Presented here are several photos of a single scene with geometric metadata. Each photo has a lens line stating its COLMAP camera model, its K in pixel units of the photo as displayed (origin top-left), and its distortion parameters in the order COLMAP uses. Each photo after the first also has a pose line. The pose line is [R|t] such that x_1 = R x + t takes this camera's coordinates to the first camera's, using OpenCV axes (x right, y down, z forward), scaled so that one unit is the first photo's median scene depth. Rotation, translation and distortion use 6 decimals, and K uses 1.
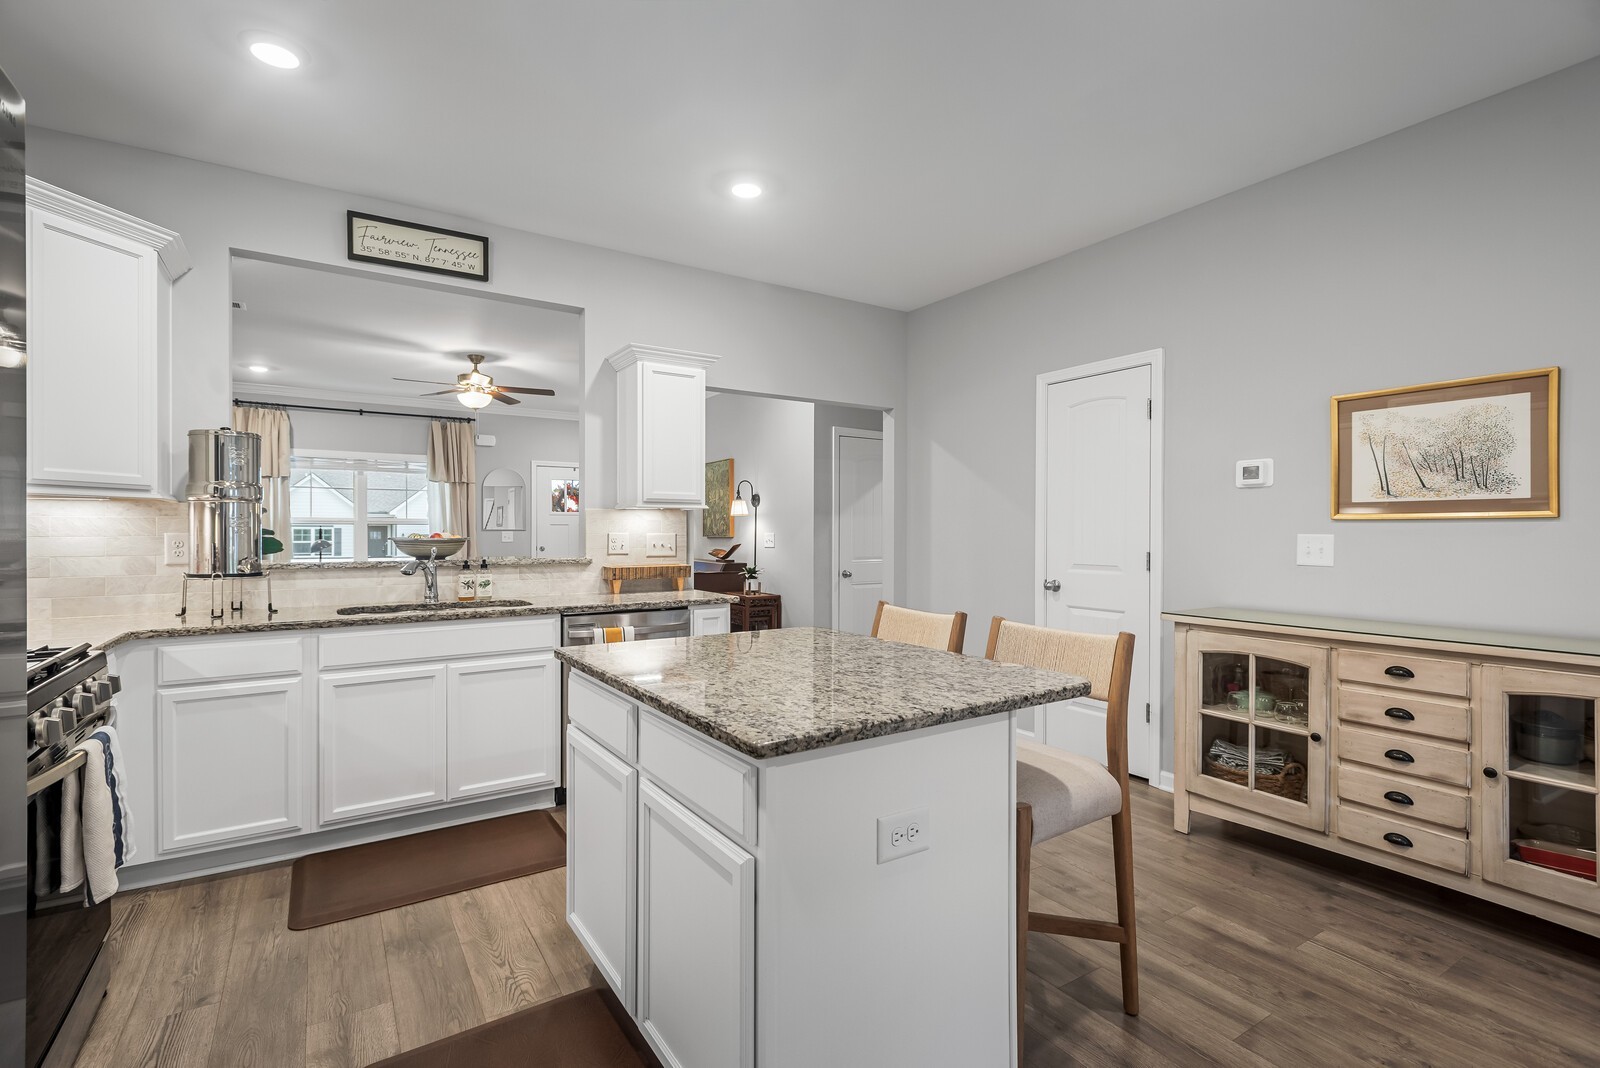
lens RADIAL K [[734.6, 0, 800.0], [0, 734.6, 534.0], [0, 0, 1]] dist [0.004619, -0.004577]
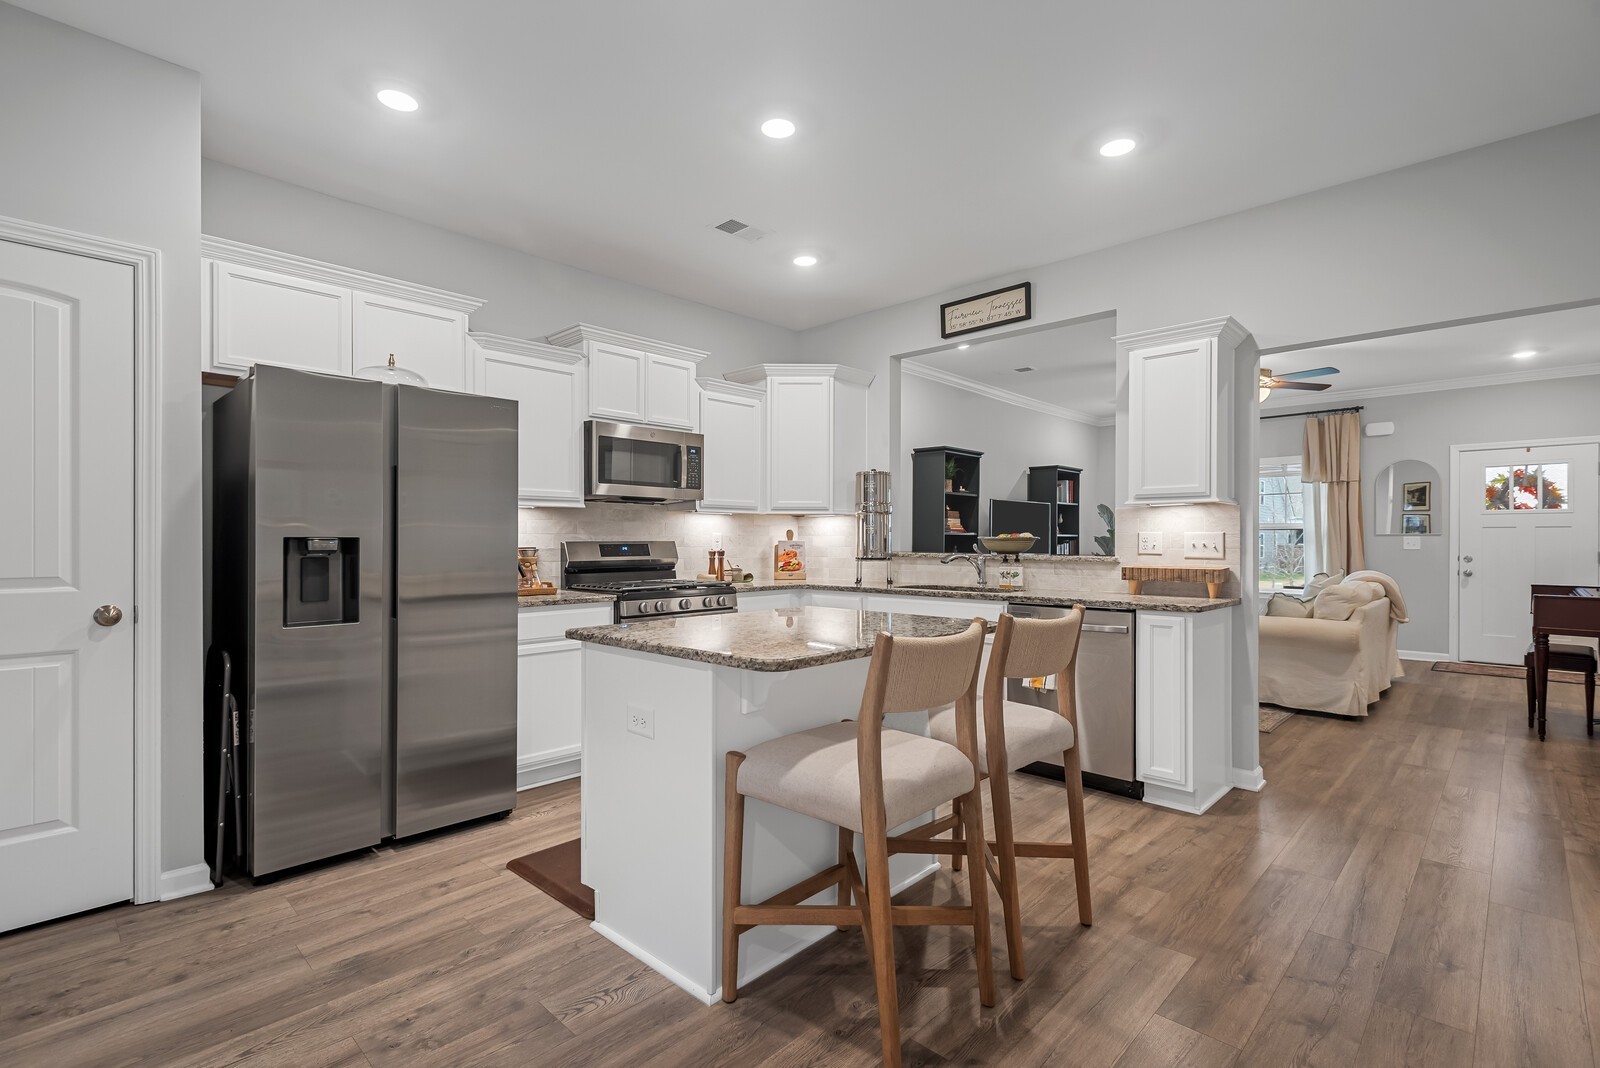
lens RADIAL K [[751.1, 0, 800.0], [0, 751.1, 534.0], [0, 0, 1]] dist [0.013286, 0.000015]
pose [[0.229930, -0.009491, -0.973161, 0.712236], [-0.004887, 0.999929, -0.010907, 0.016947], [0.973195, 0.007264, 0.229867, 0.397572]]
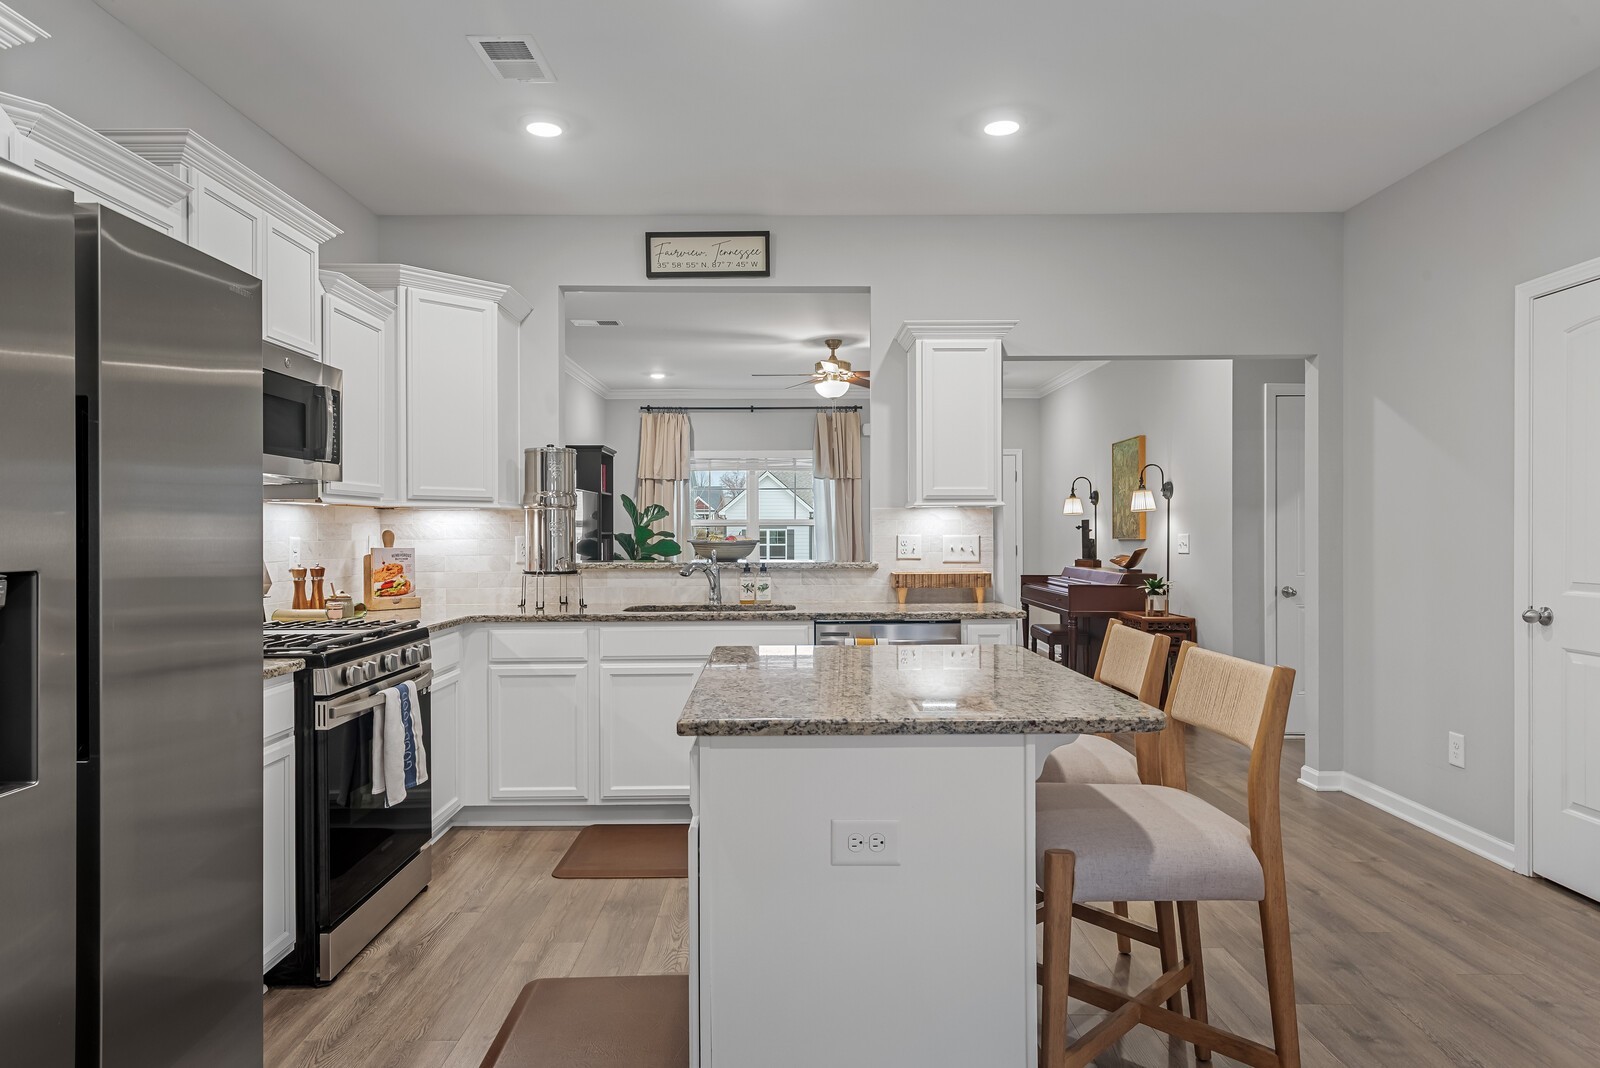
lens RADIAL K [[962.5, 0, 800.0], [0, 962.5, 534.0], [0, 0, 1]] dist [0.013149, 0.000012]
pose [[0.843453, -0.003479, -0.537191, 0.313774], [0.002758, 0.999994, -0.002146, -0.000414], [0.537196, 0.000328, 0.843458, -0.054894]]
